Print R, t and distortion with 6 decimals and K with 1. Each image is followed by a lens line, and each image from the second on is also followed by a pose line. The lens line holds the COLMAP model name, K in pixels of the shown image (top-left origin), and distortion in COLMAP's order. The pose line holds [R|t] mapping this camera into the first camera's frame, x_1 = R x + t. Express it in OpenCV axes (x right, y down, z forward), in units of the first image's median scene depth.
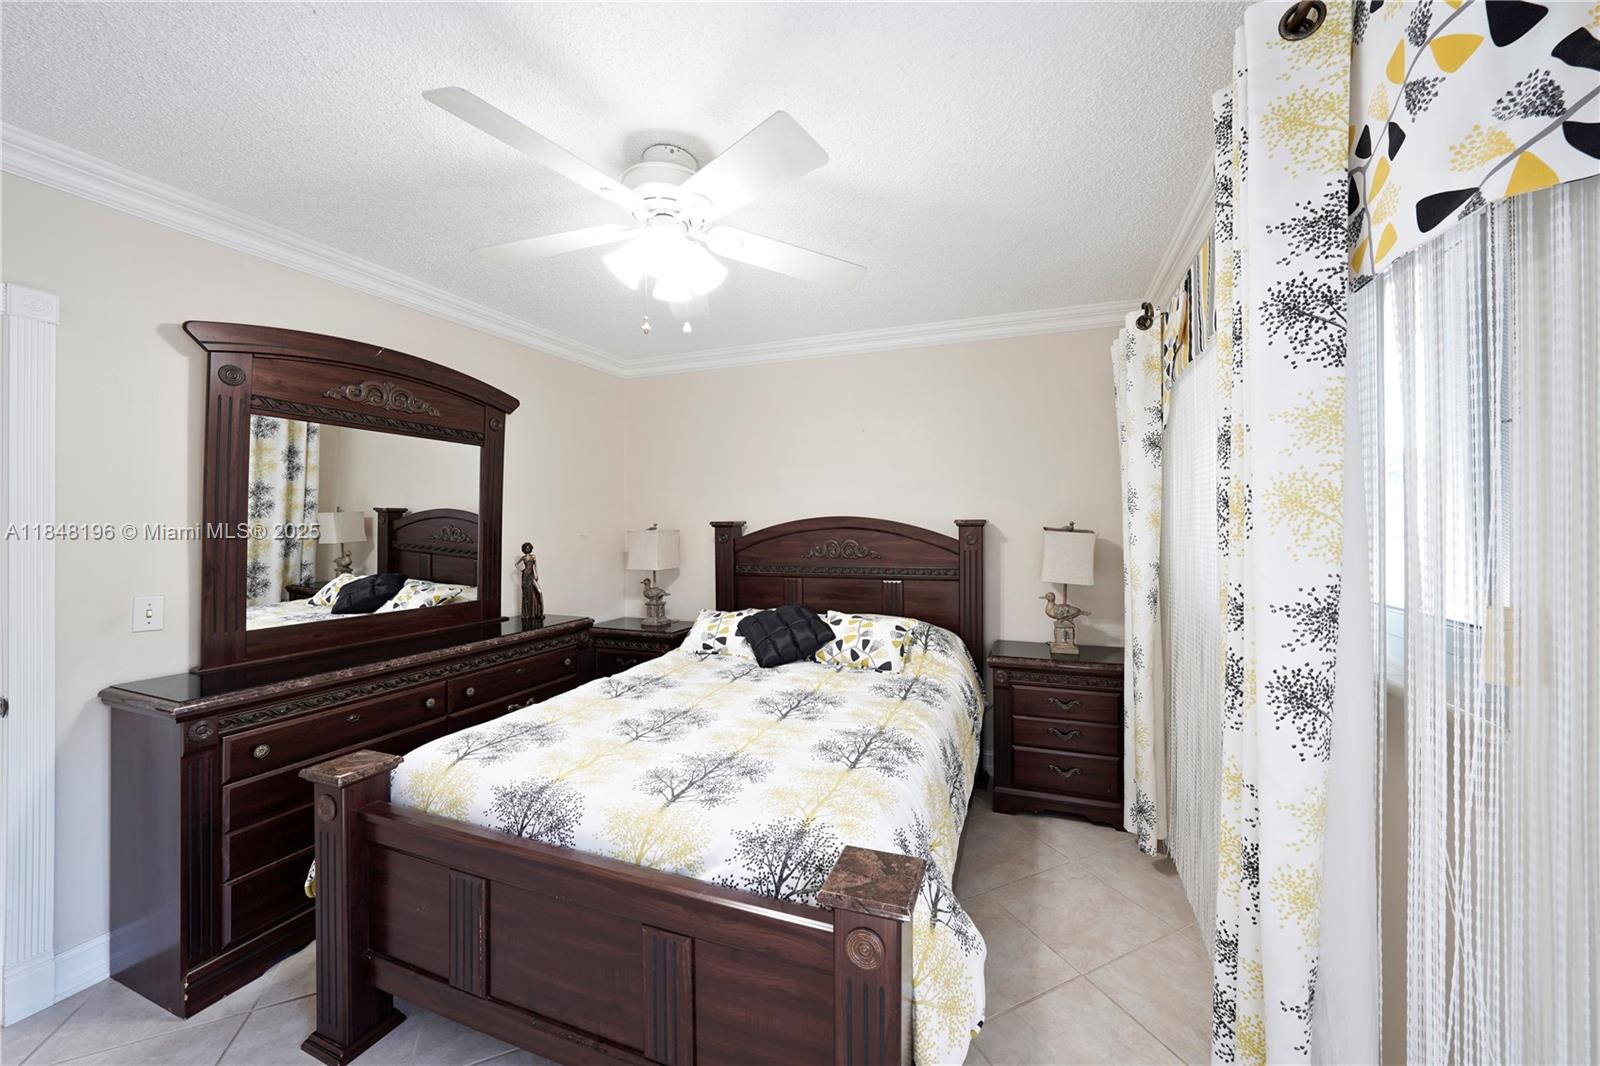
lens RADIAL K [[572.8, 0, 834.4], [0, 572.8, 520.4], [0, 0, 1]] dist [-0.011678, 0.000807]
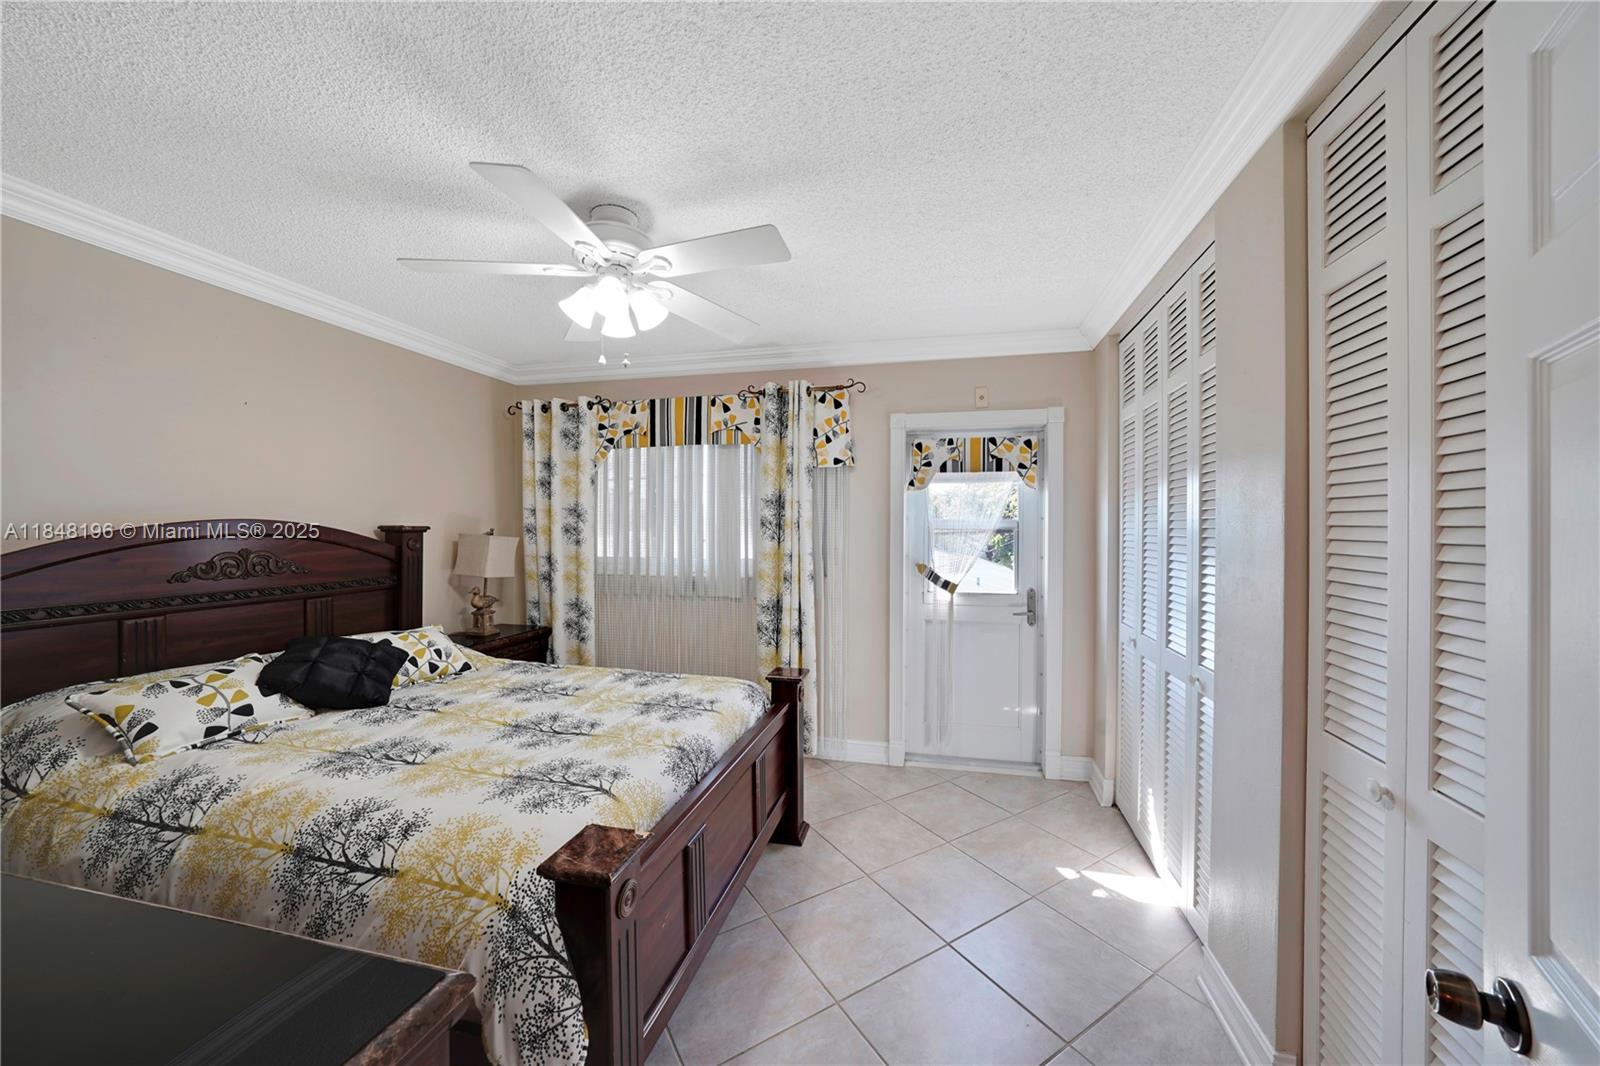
lens RADIAL K [[572.8, 0, 803.7], [0, 572.8, 533.7], [0, 0, 1]] dist [-0.011678, 0.000807]
pose [[-0.104432, -0.003505, 0.994526, -0.975348], [-0.006707, 0.999974, 0.002820, 0.006104], [-0.994509, -0.006375, -0.104452, 0.487254]]
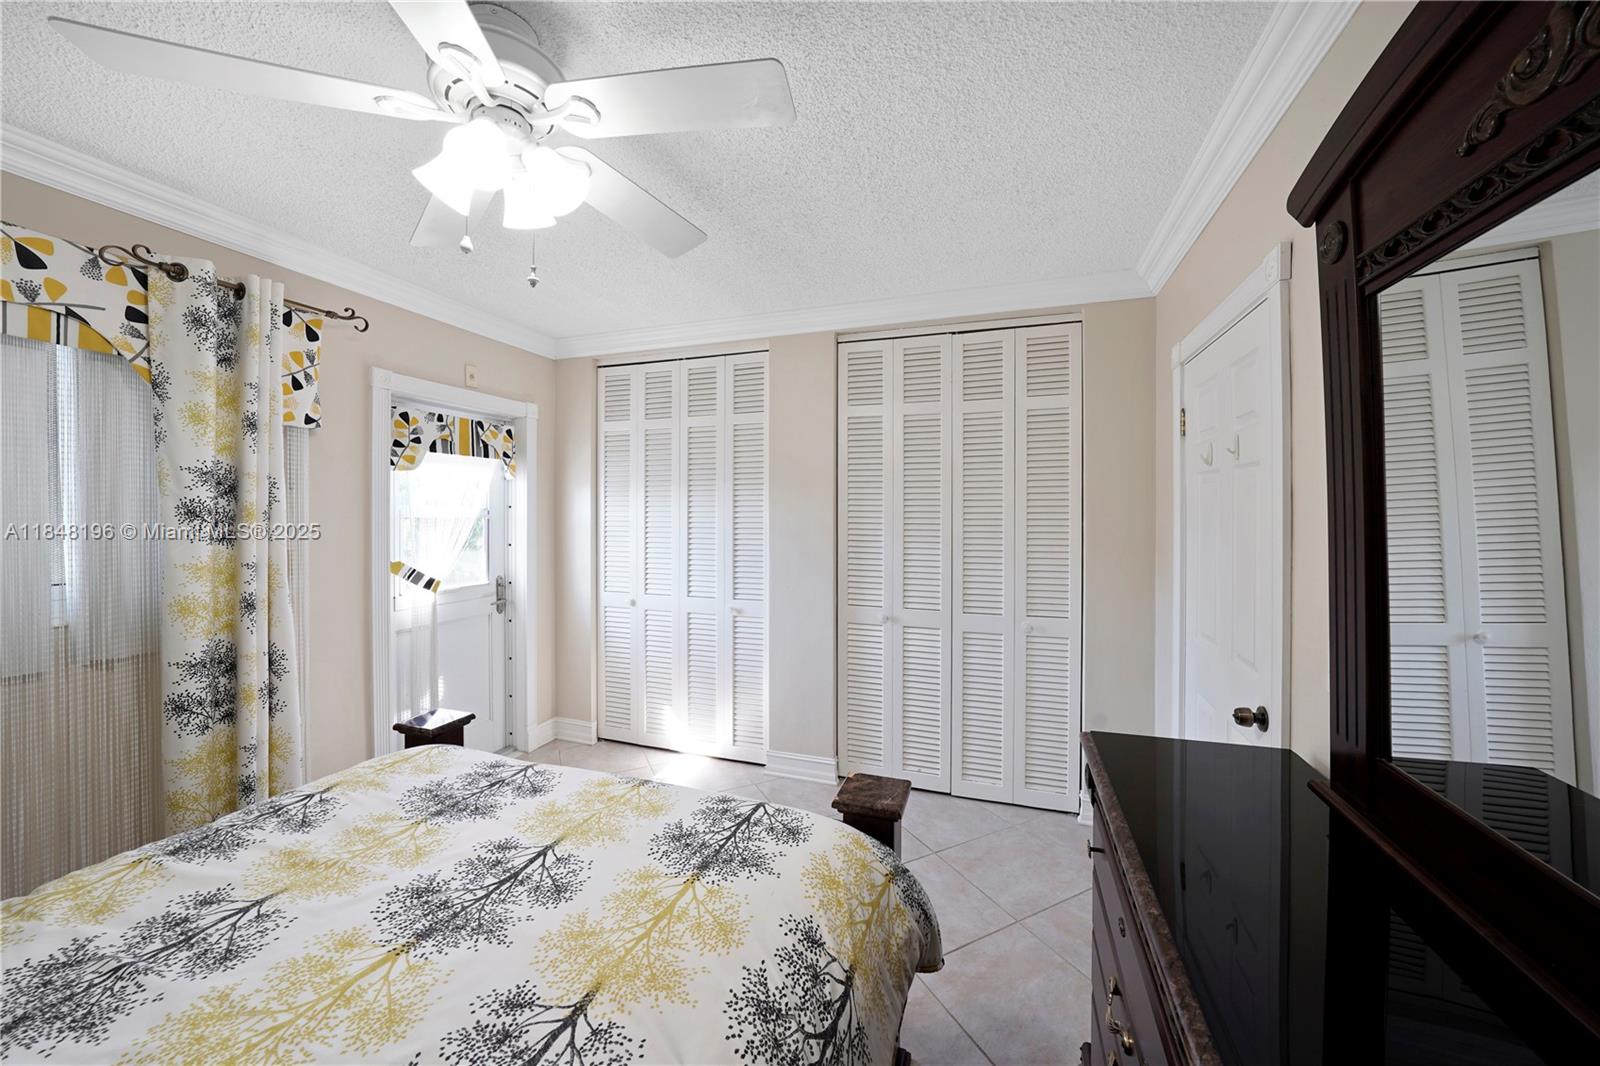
lens RADIAL K [[572.8, 0, 810.7], [0, 572.8, 513.0], [0, 0, 1]] dist [-0.011678, 0.000807]
pose [[-0.999951, 0.005166, -0.008477, -0.446385], [0.005199, 0.999979, -0.003944, -0.004878], [0.008456, -0.003988, -0.999956, 1.142414]]
